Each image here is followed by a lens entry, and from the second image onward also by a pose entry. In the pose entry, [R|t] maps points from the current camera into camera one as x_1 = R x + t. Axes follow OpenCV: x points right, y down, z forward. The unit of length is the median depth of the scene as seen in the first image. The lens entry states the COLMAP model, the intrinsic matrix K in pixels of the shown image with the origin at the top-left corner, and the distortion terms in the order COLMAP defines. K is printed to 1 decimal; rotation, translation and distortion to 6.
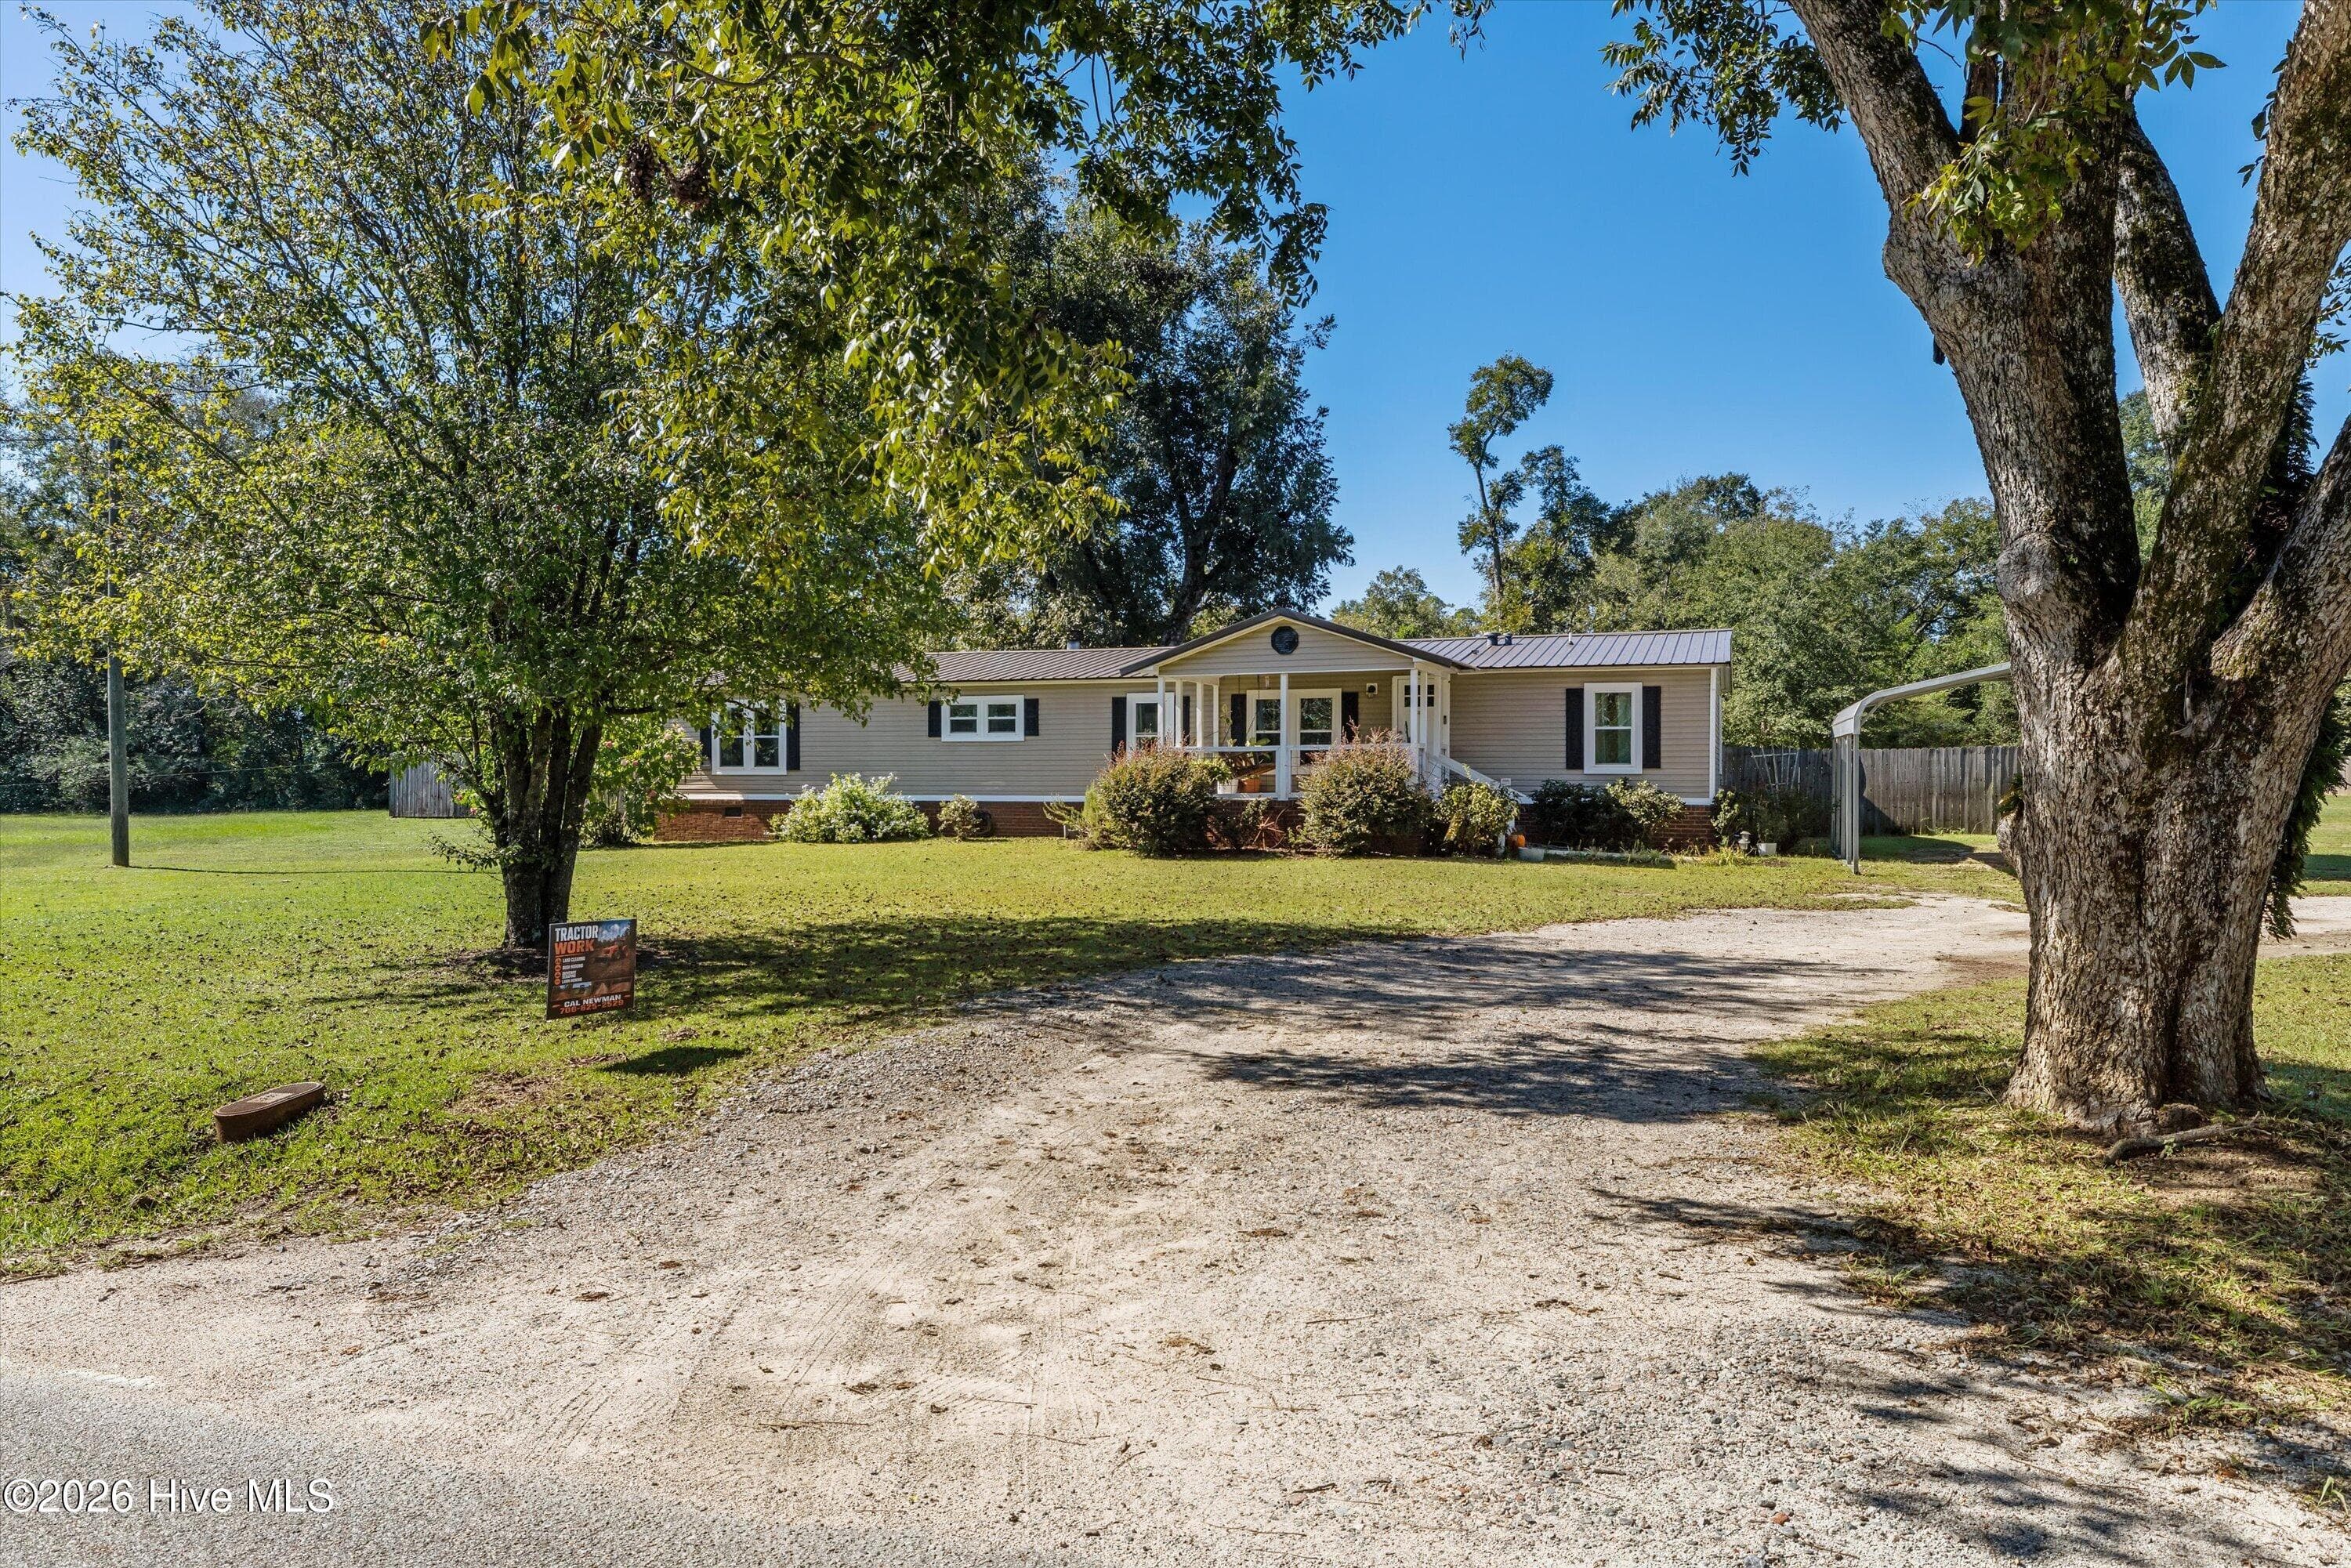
lens RADIAL K [[1494.1, 0, 1175.5], [0, 1494.1, 784.0], [0, 0, 1]] dist [0.003392, -0.005550]
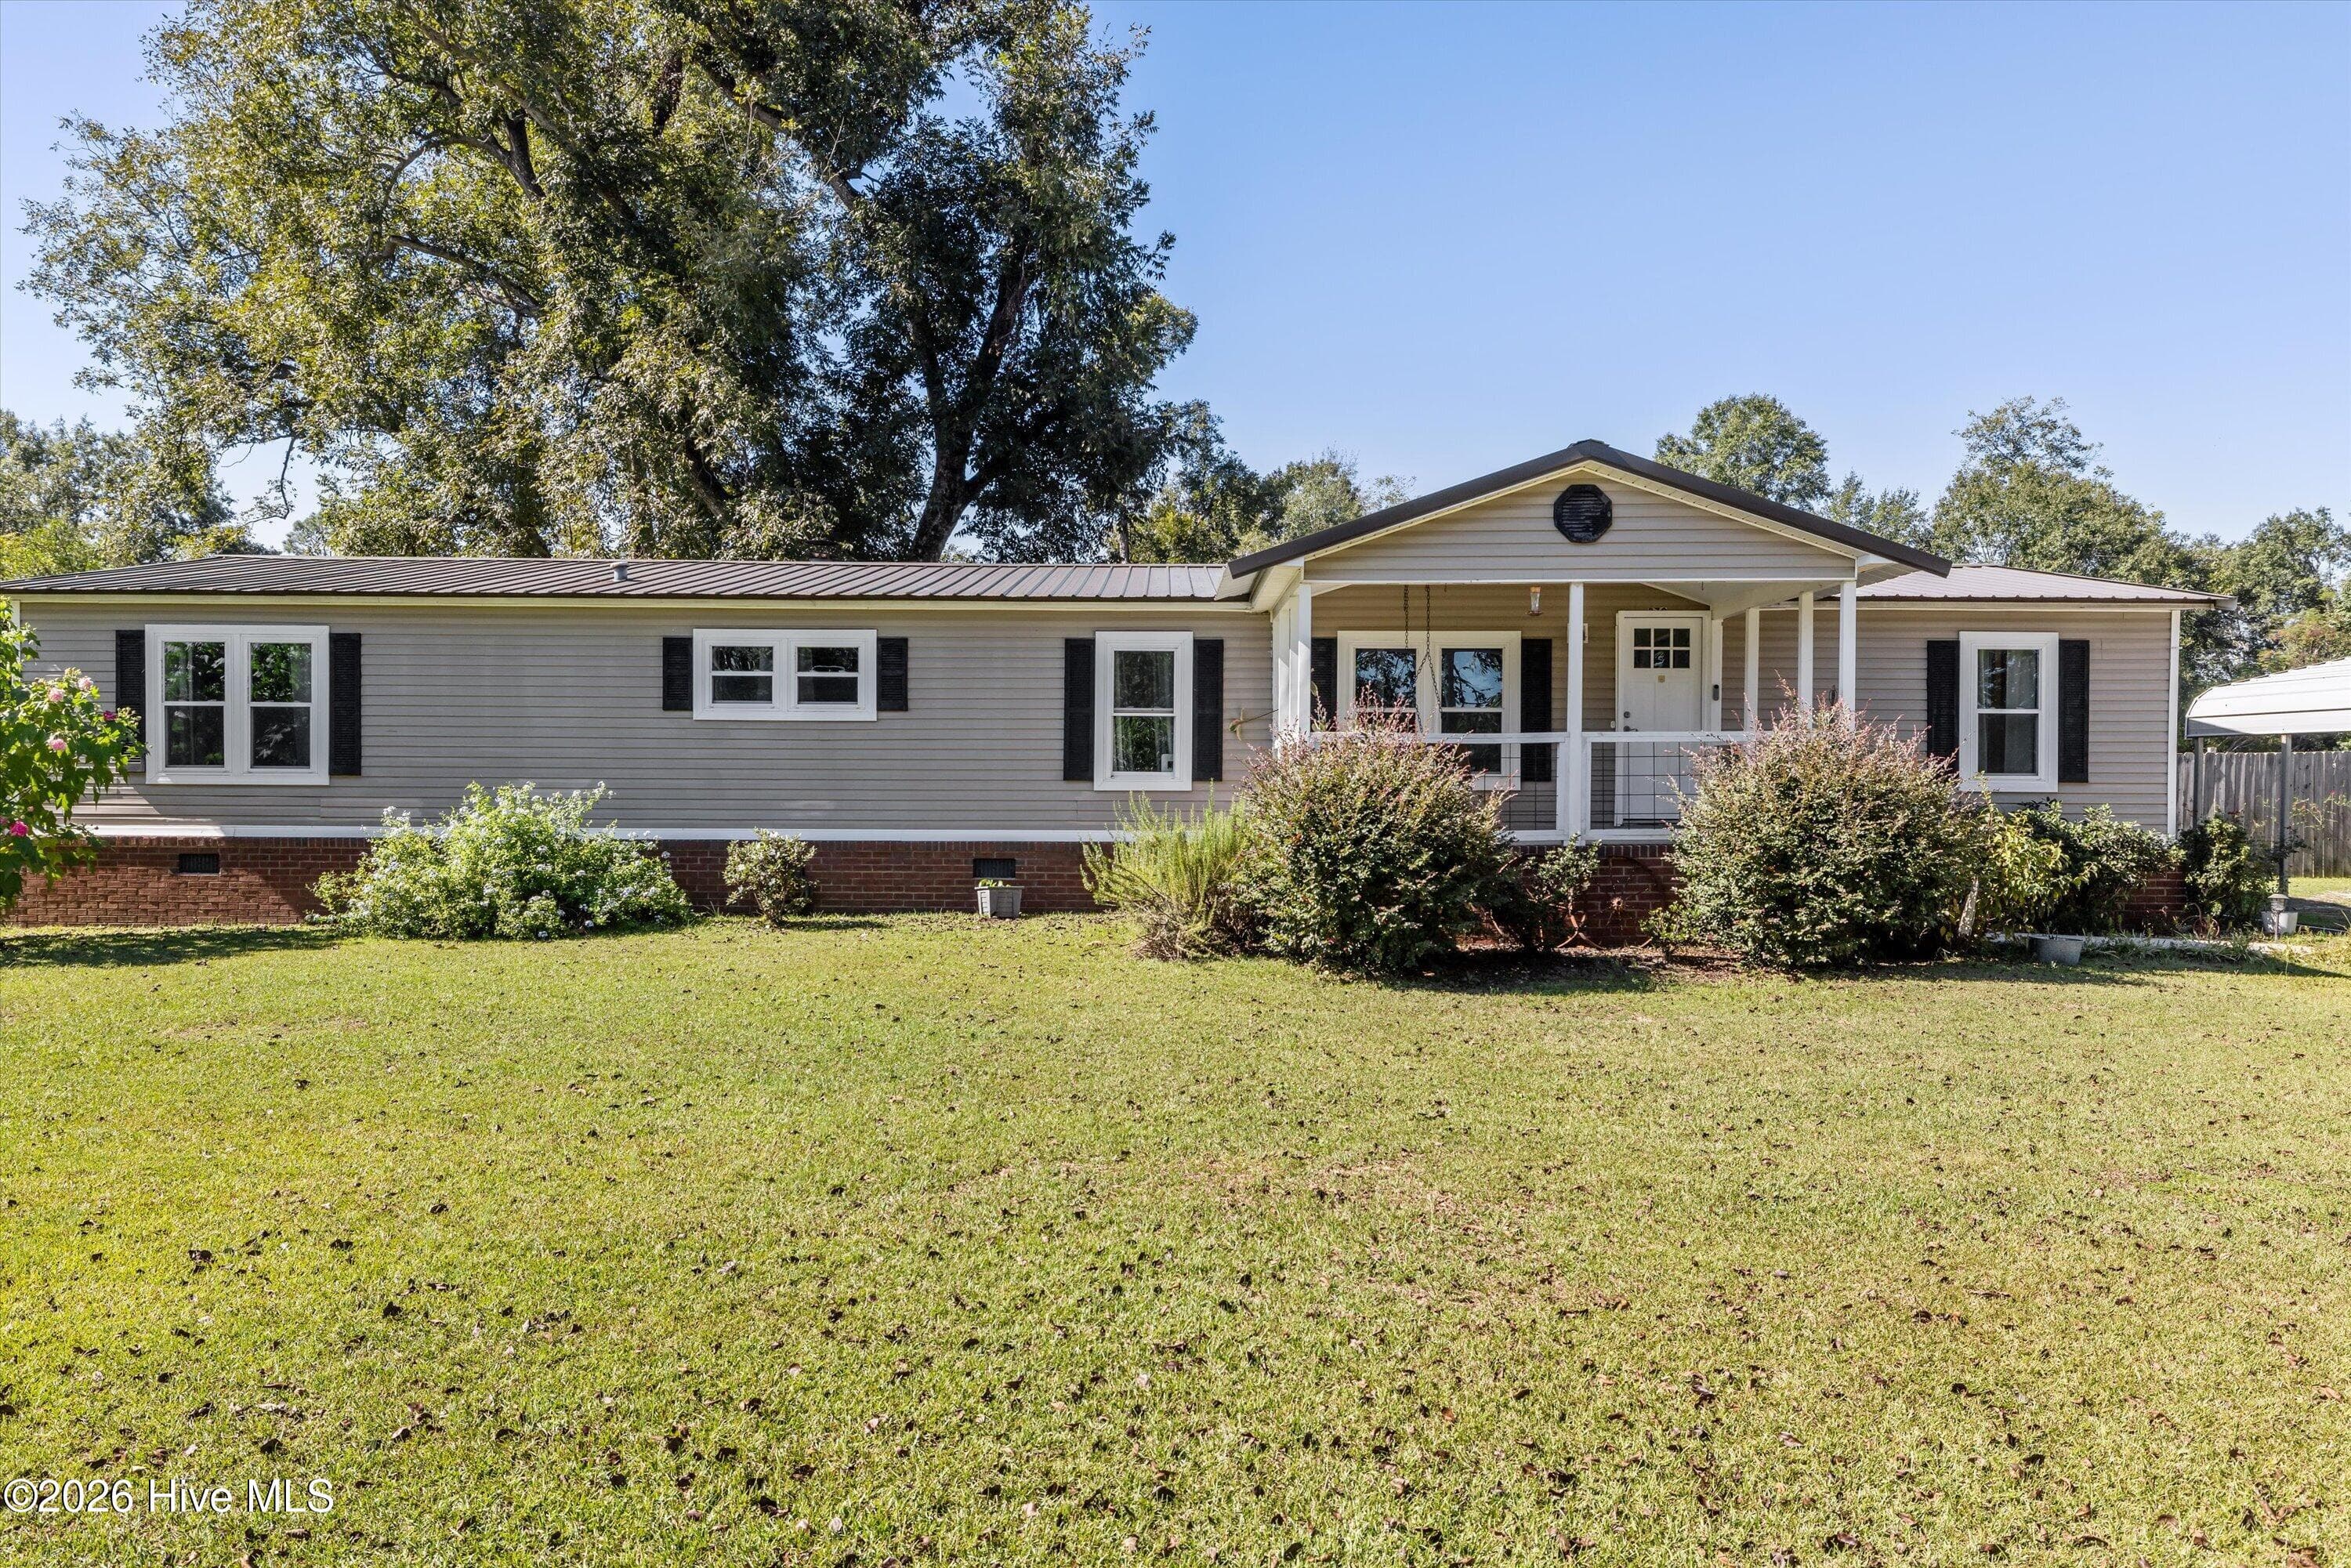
lens RADIAL K [[1551.9, 0, 1138.8], [0, 1551.9, 807.4], [0, 0, 1]] dist [0.007774, -0.003230]
pose [[0.947508, -0.000345, 0.319731, -0.183992], [-0.003022, 0.999945, 0.010035, -0.005057], [-0.319717, -0.010475, 0.947455, 0.471949]]
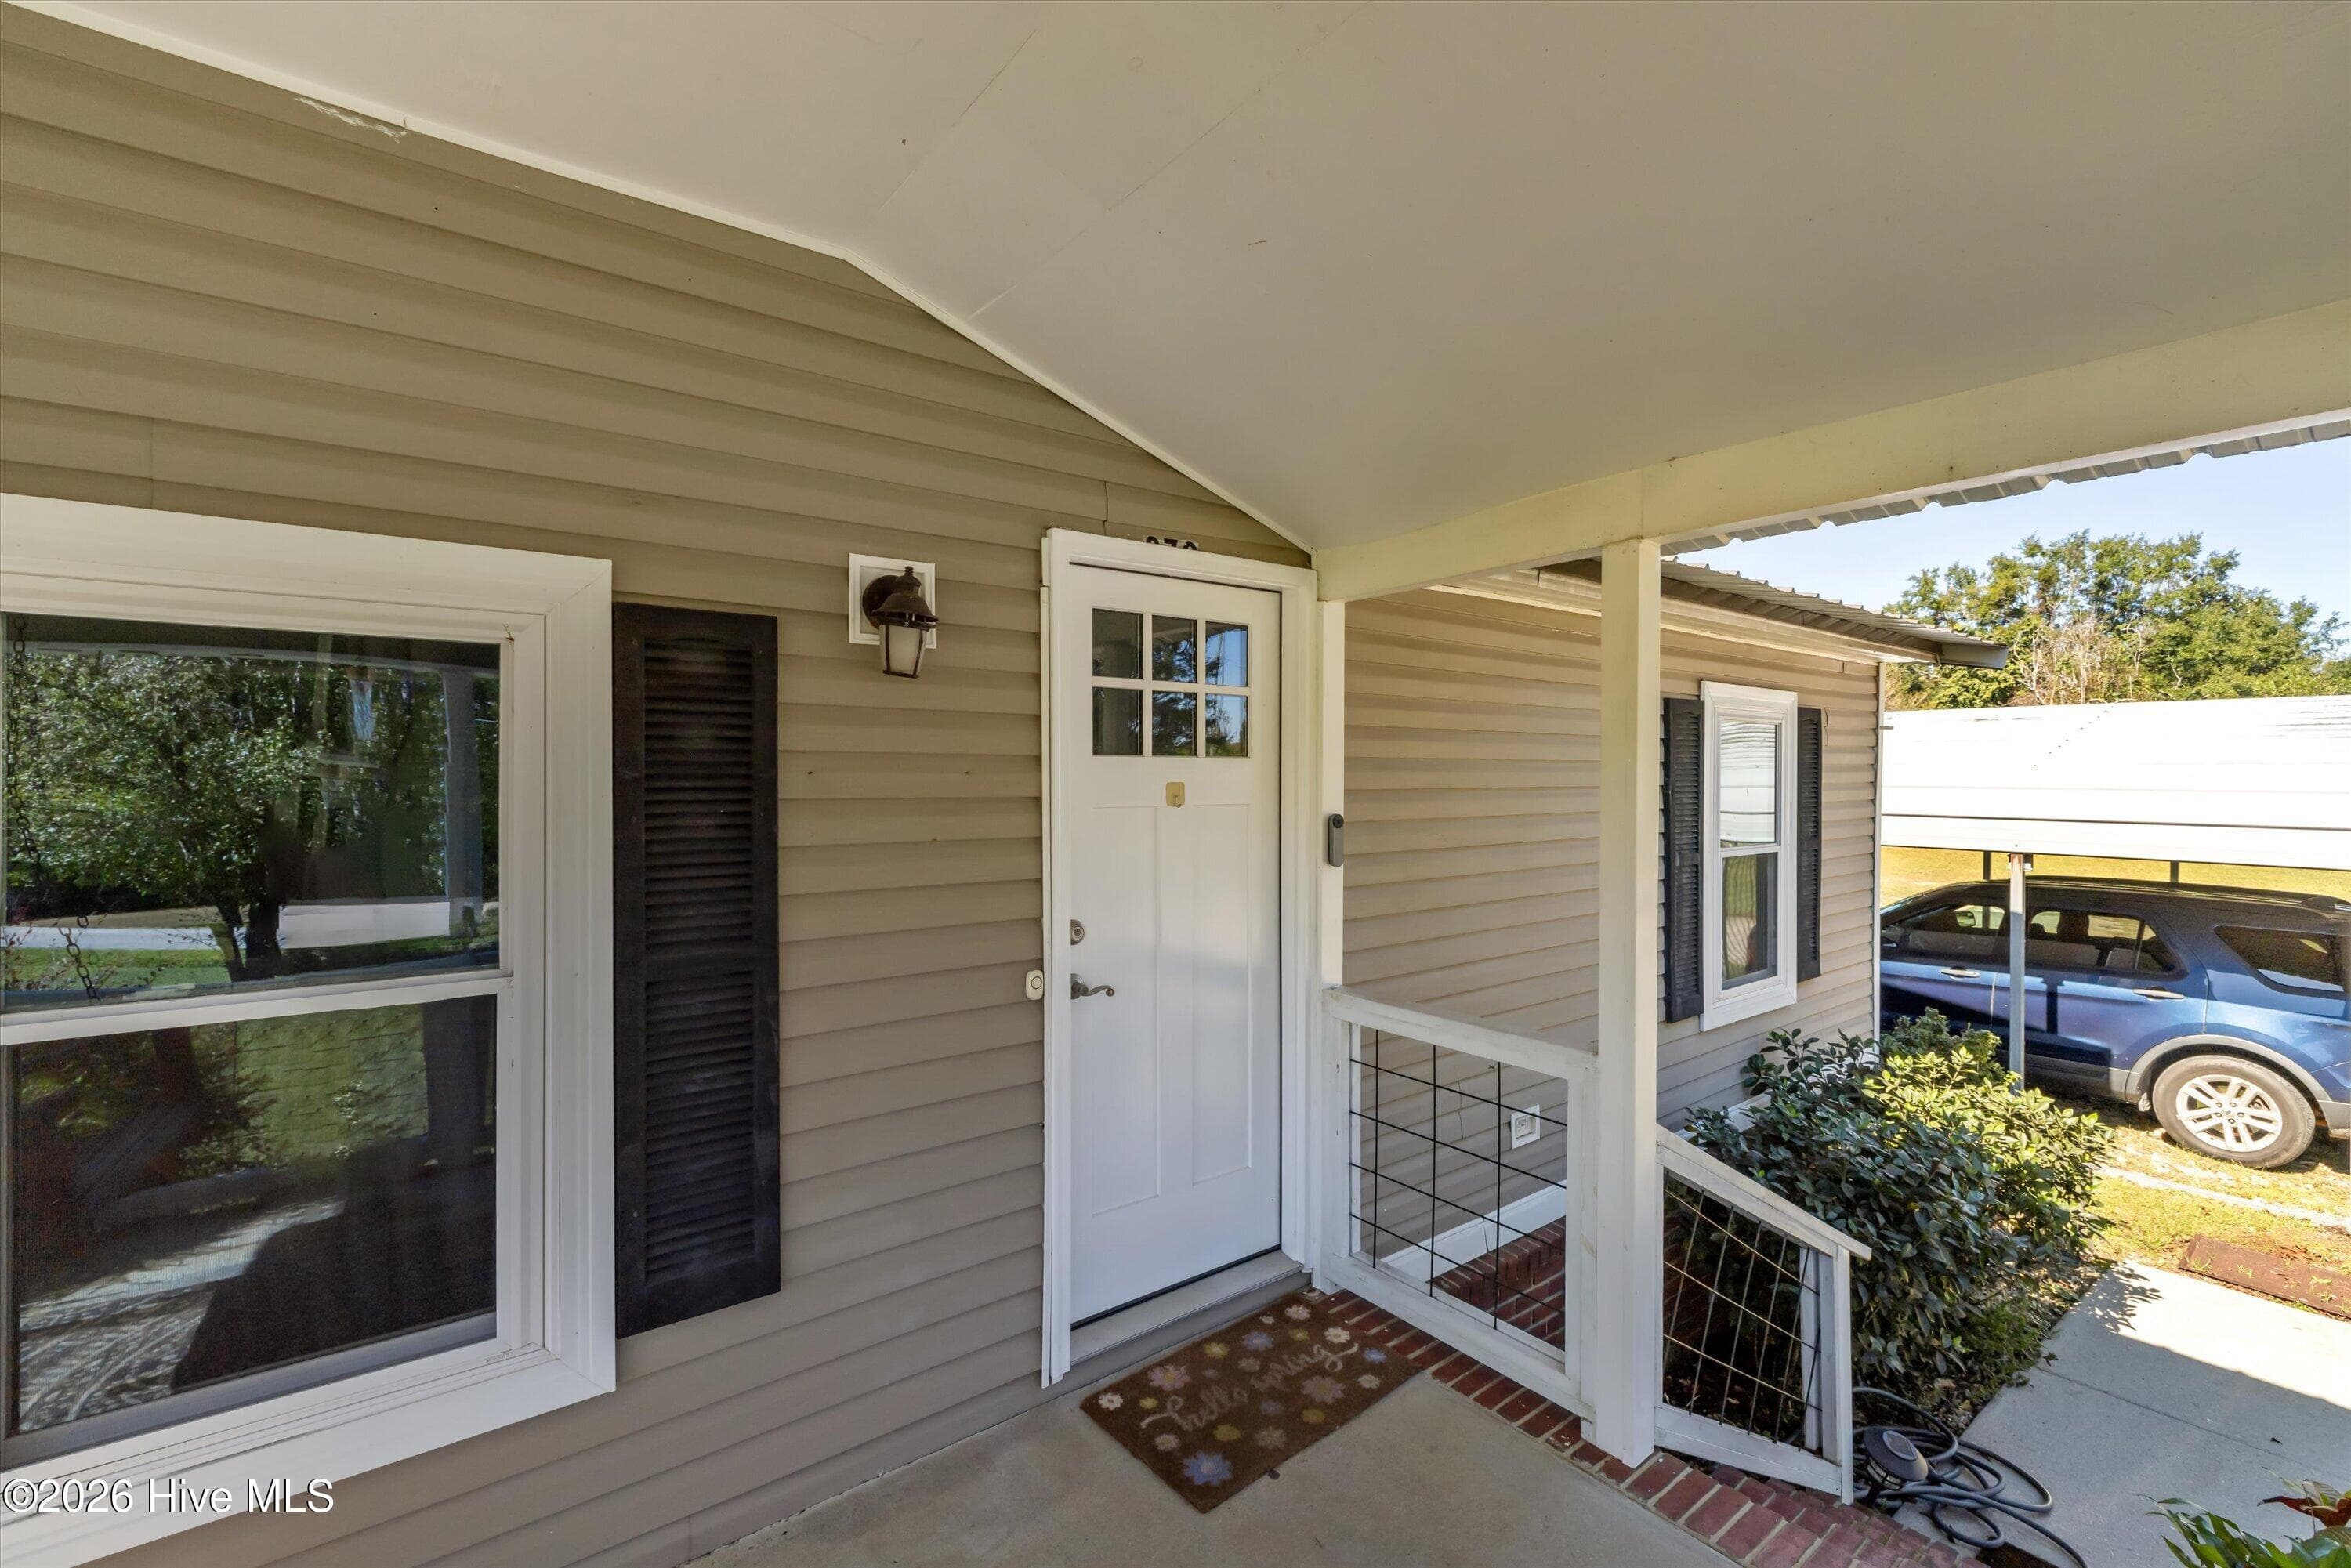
lens RADIAL K [[1027.5, 0, 1183.7], [0, 1027.5, 778.7], [0, 0, 1]] dist [0.000291, -0.000269]
pose [[0.541791, -0.004497, 0.840501, 0.066718], [0.001578, 0.999989, 0.004333, -0.045268], [-0.840512, -0.001021, 0.541792, 0.855957]]
